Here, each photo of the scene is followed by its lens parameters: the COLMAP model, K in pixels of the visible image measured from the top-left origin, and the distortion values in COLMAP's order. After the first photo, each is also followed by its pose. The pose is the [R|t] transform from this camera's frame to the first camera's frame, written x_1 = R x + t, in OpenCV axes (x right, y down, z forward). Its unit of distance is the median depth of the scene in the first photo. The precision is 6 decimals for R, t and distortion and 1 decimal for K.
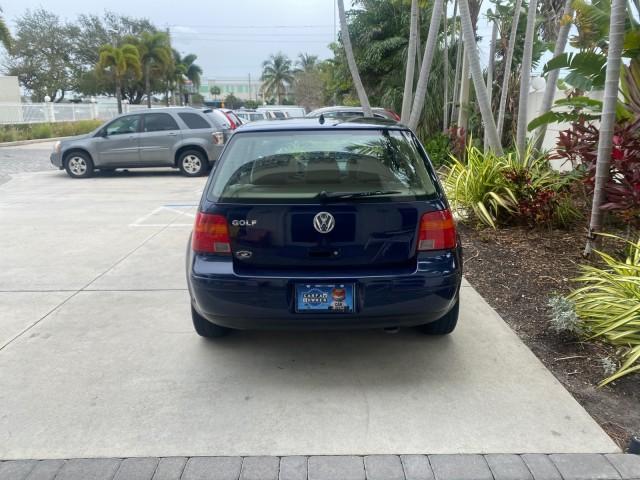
lens RADIAL K [[494.8, 0, 318.6], [0, 494.8, 235.7], [0, 0, 1]] dist [0.003771, -0.004351]
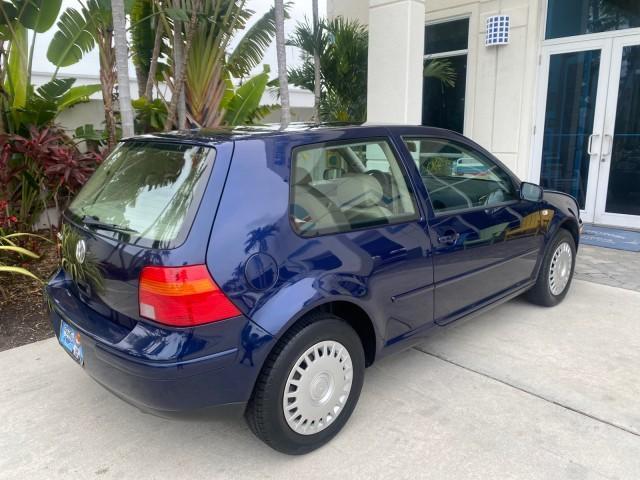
lens RADIAL K [[494.8, 0, 318.6], [0, 494.8, 235.7], [0, 0, 1]] dist [0.003771, -0.004351]
pose [[-0.679711, -0.140540, 0.719890, -0.145036], [0.193027, 0.912602, 0.360415, -0.091854], [-0.707626, 0.383936, -0.593177, 0.392990]]
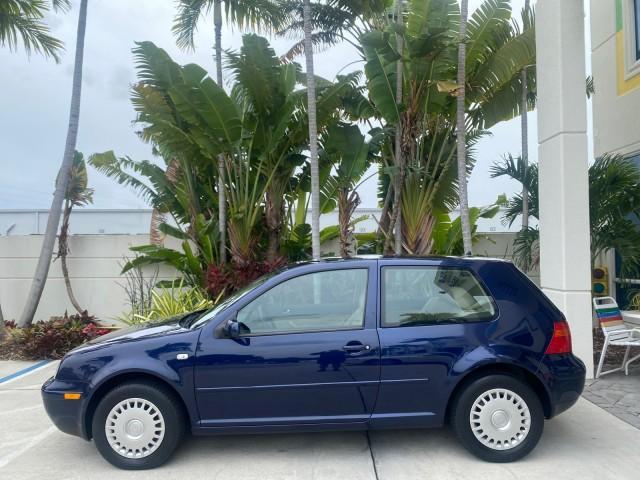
lens RADIAL K [[488.7, 0, 318.3], [0, 488.7, 238.2], [0, 0, 1]] dist [0.040837, -0.050511]
pose [[0.018145, 0.038149, 0.999107, -0.263926], [0.251730, 0.966908, -0.041492, -0.062857], [-0.967627, 0.252258, 0.007941, 0.262215]]
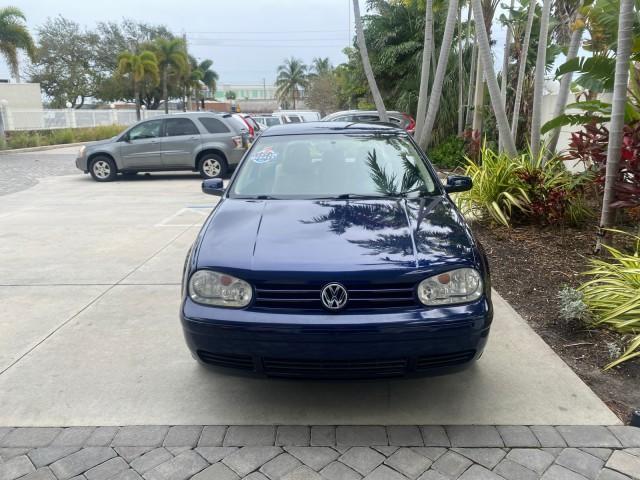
lens RADIAL K [[494.8, 0, 318.6], [0, 494.8, 235.7], [0, 0, 1]] dist [0.003771, -0.004351]
pose [[0.999603, -0.000643, -0.028177, -0.003768], [0.000431, 0.999972, -0.007515, 0.003723], [0.028181, 0.007500, 0.999575, -0.015101]]
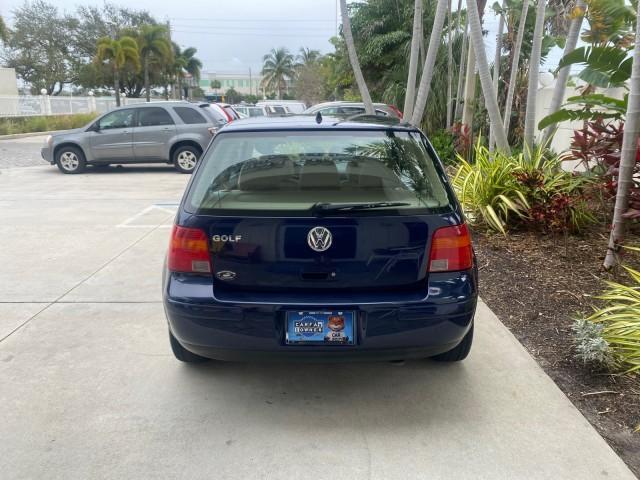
lens RADIAL K [[494.3, 0, 318.7], [0, 494.3, 234.0], [0, 0, 1]] dist [0.004049, -0.004397]
pose [[0.999969, 0.007888, 0.000718, 0.001349], [-0.007893, 0.999945, 0.006906, -0.006637], [-0.000664, -0.006912, 0.999976, 0.023159]]
